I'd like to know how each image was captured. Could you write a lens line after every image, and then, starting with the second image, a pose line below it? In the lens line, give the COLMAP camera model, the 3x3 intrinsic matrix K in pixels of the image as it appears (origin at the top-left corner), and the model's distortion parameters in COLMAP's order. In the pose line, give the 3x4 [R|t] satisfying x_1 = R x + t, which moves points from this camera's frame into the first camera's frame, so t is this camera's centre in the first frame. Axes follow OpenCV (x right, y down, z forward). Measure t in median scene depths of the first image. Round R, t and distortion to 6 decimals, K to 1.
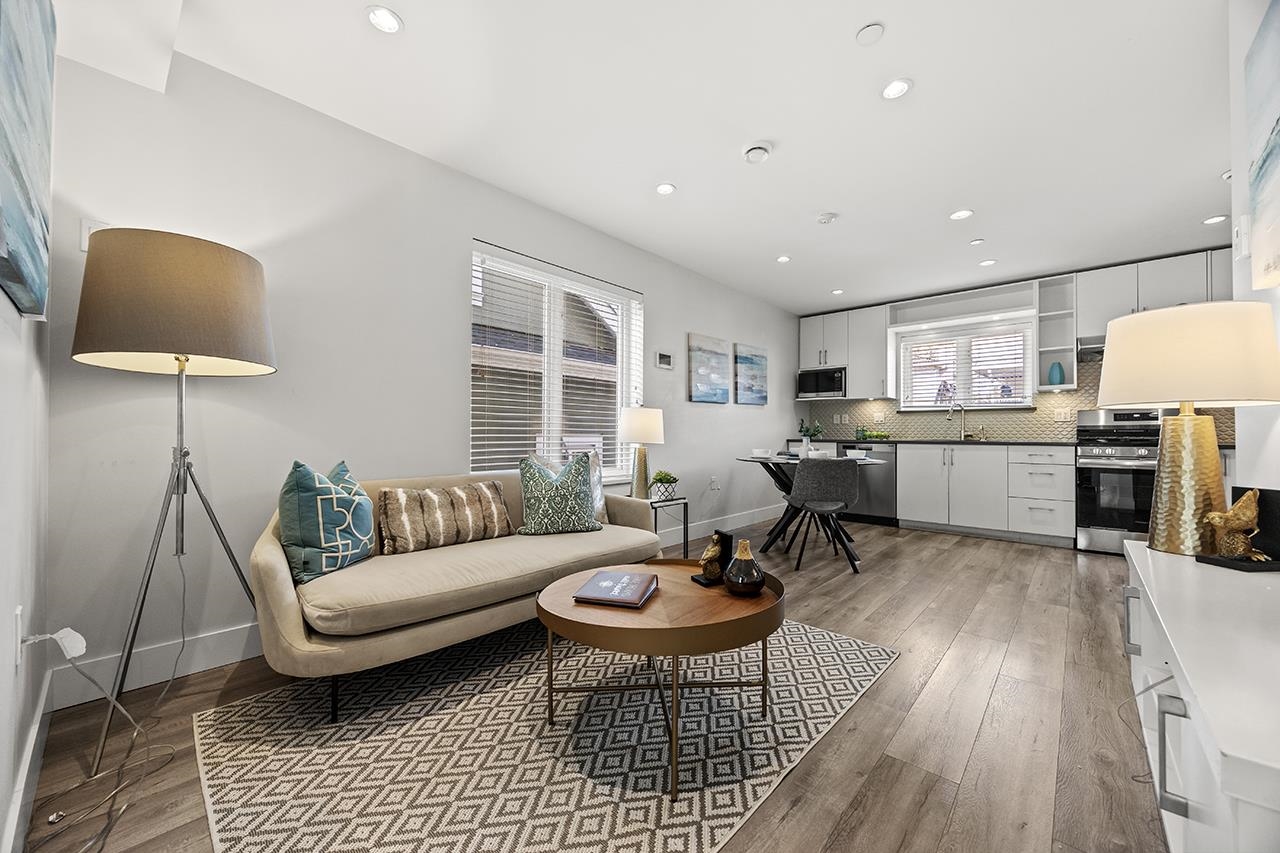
lens RADIAL K [[483.8, 0, 641.4], [0, 483.8, 428.0], [0, 0, 1]] dist [-0.002414, -0.000087]
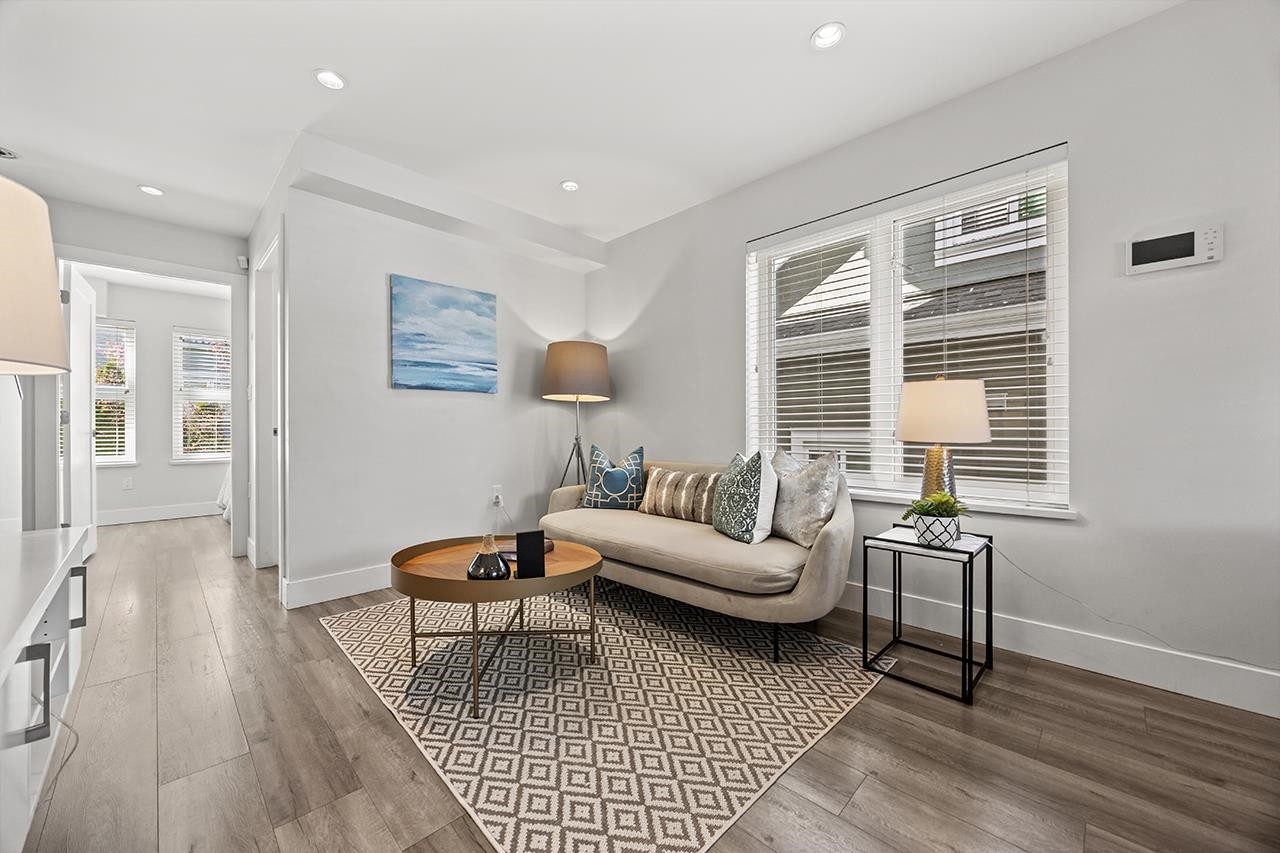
lens RADIAL K [[483.8, 0, 641.4], [0, 483.8, 428.0], [0, 0, 1]] dist [-0.002414, -0.000087]
pose [[-0.042982, -0.008855, -0.999037, 0.611271], [0.017164, 0.999807, -0.009601, 0.014944], [0.998928, -0.017561, -0.042821, 0.696887]]
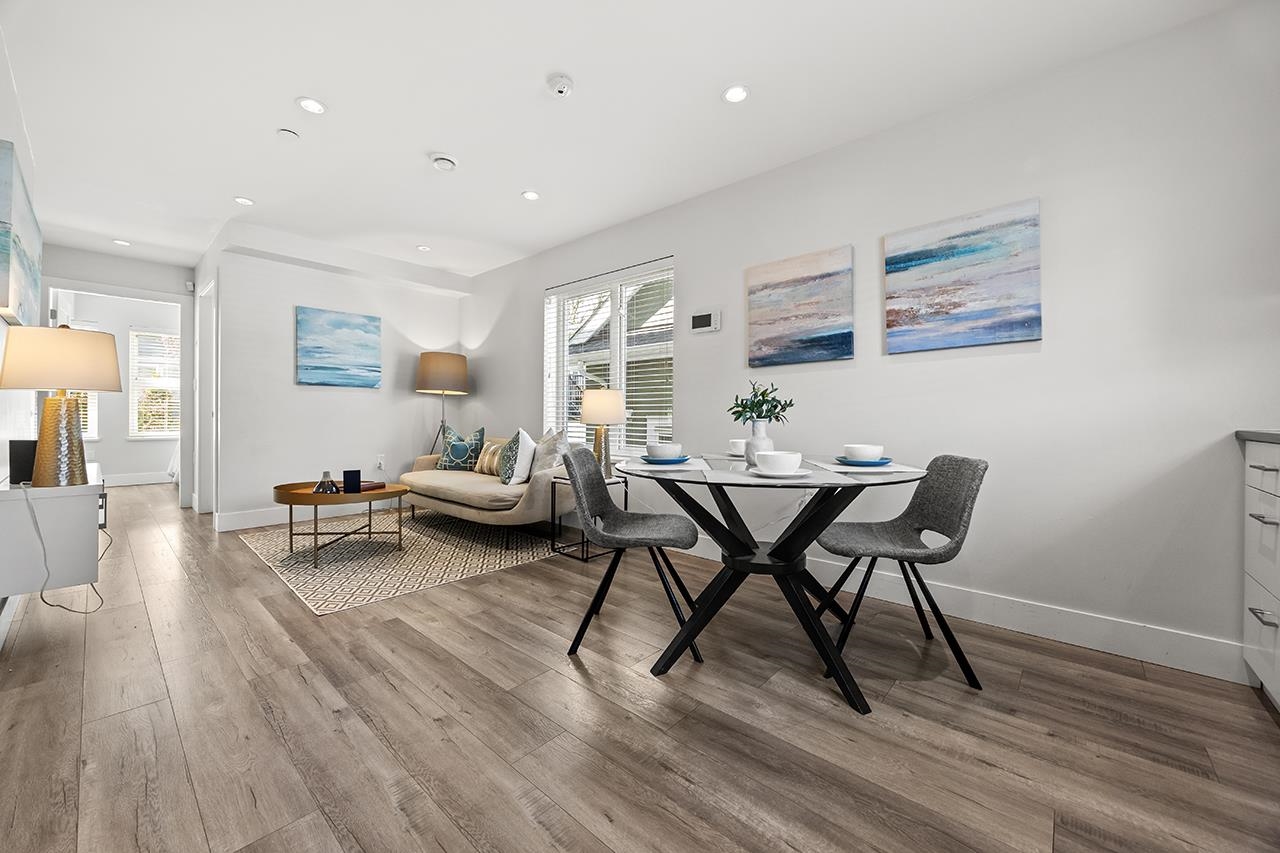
lens RADIAL K [[489.0, 0, 643.3], [0, 489.0, 417.4], [0, 0, 1]] dist [-0.001416, -0.000126]
pose [[0.011504, -0.004043, -0.999926, 1.060596], [0.006788, 0.999969, -0.003965, 0.023113], [0.999911, -0.006741, 0.011531, 1.114849]]
